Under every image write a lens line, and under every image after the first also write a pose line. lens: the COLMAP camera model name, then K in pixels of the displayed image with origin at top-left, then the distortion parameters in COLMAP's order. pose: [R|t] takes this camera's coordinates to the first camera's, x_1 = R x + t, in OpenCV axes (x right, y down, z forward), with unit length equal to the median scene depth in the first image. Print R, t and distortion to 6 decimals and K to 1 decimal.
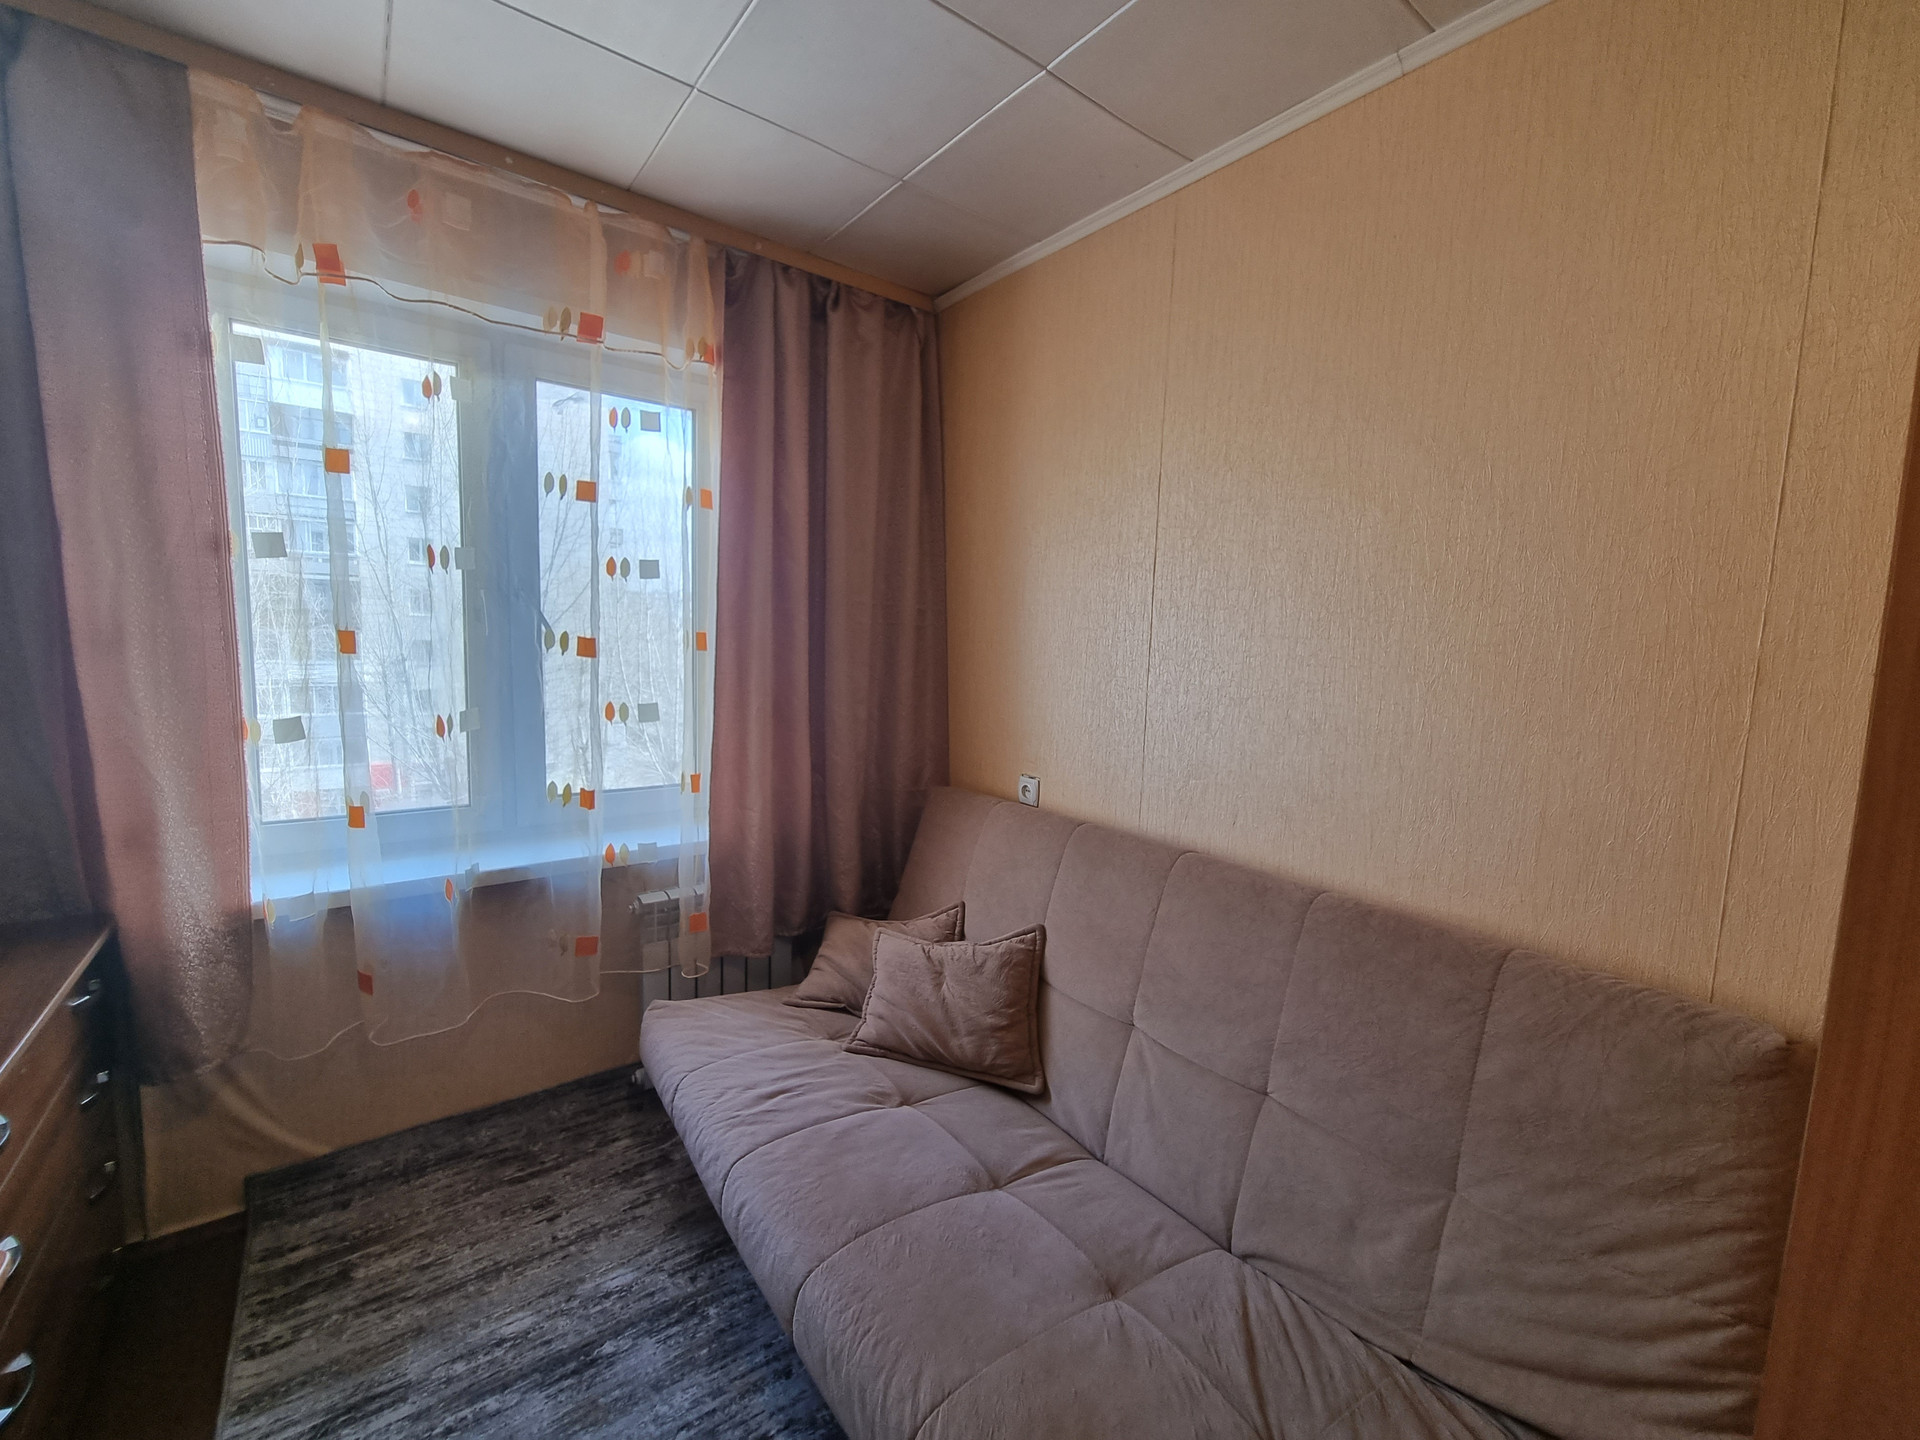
lens RADIAL K [[786.3, 0, 951.8], [0, 786.3, 711.4], [0, 0, 1]] dist [-0.000105, -0.003077]
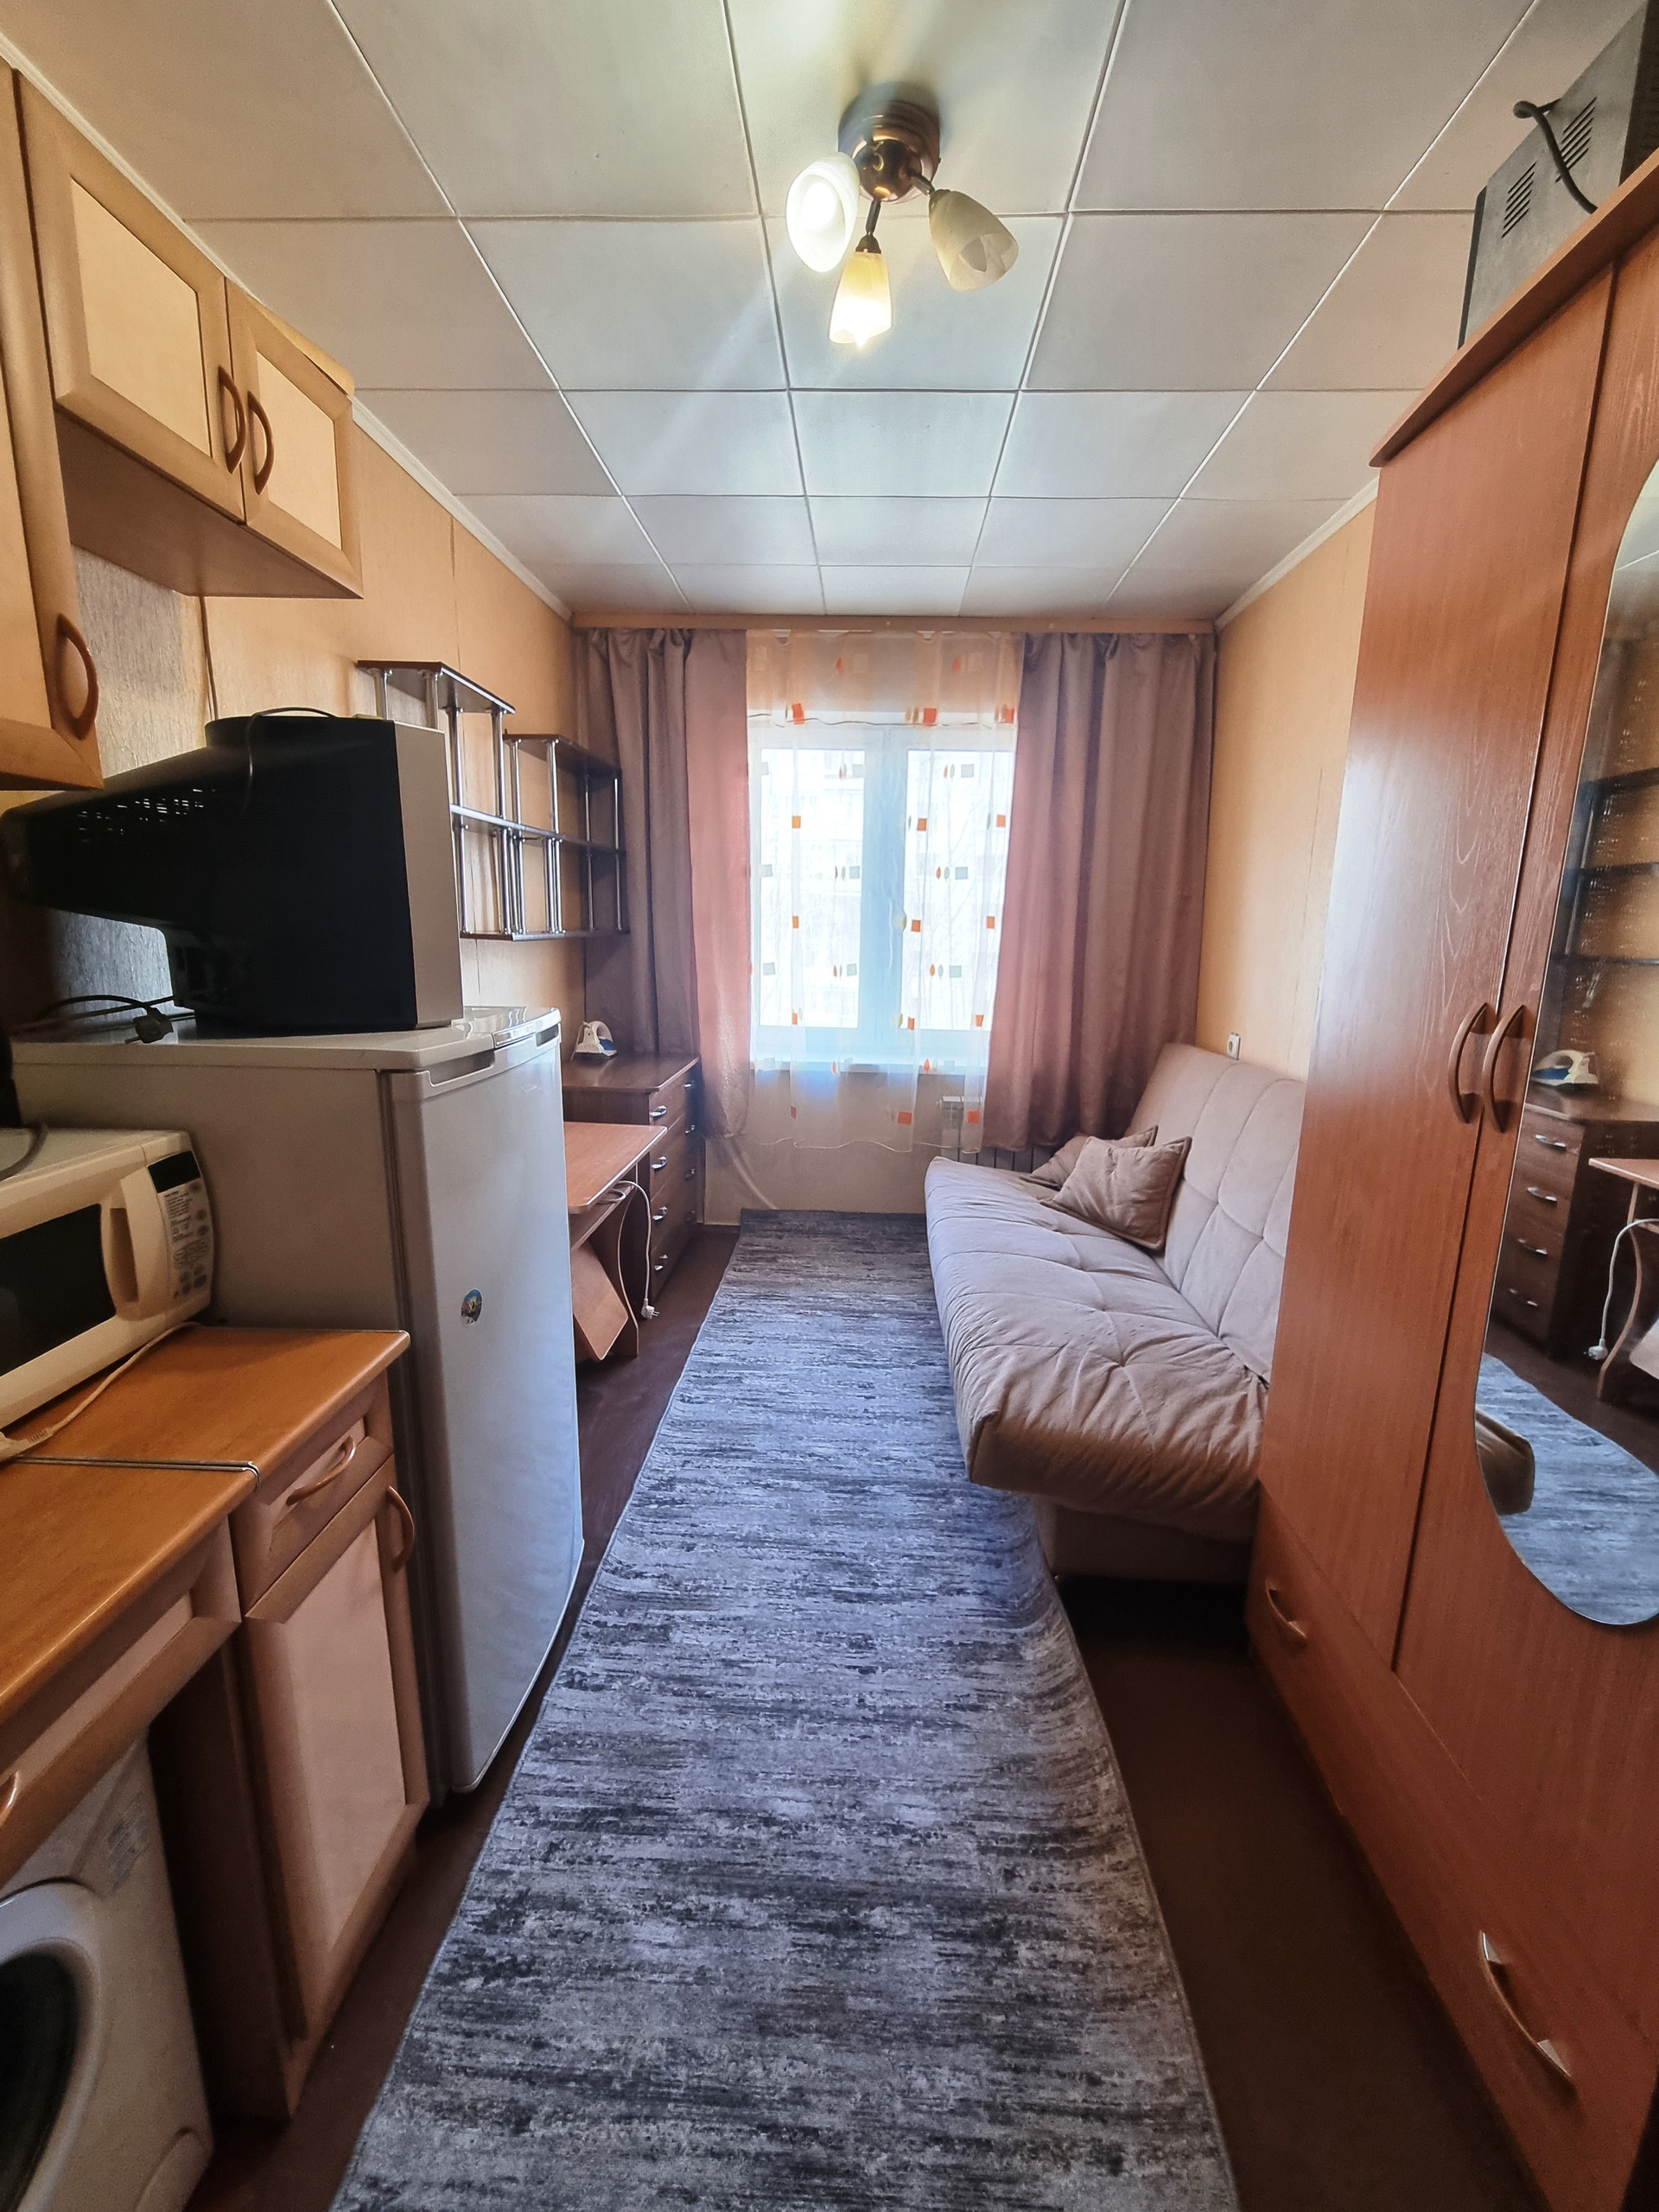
lens RADIAL K [[905.8, 0, 831.4], [0, 905.8, 1098.4], [0, 0, 1]] dist [-0.000105, -0.003077]
pose [[0.767232, 0.104374, -0.632819, 0.607140], [-0.061403, 0.994091, 0.089515, 0.113364], [0.638423, -0.029822, 0.769108, -0.526333]]
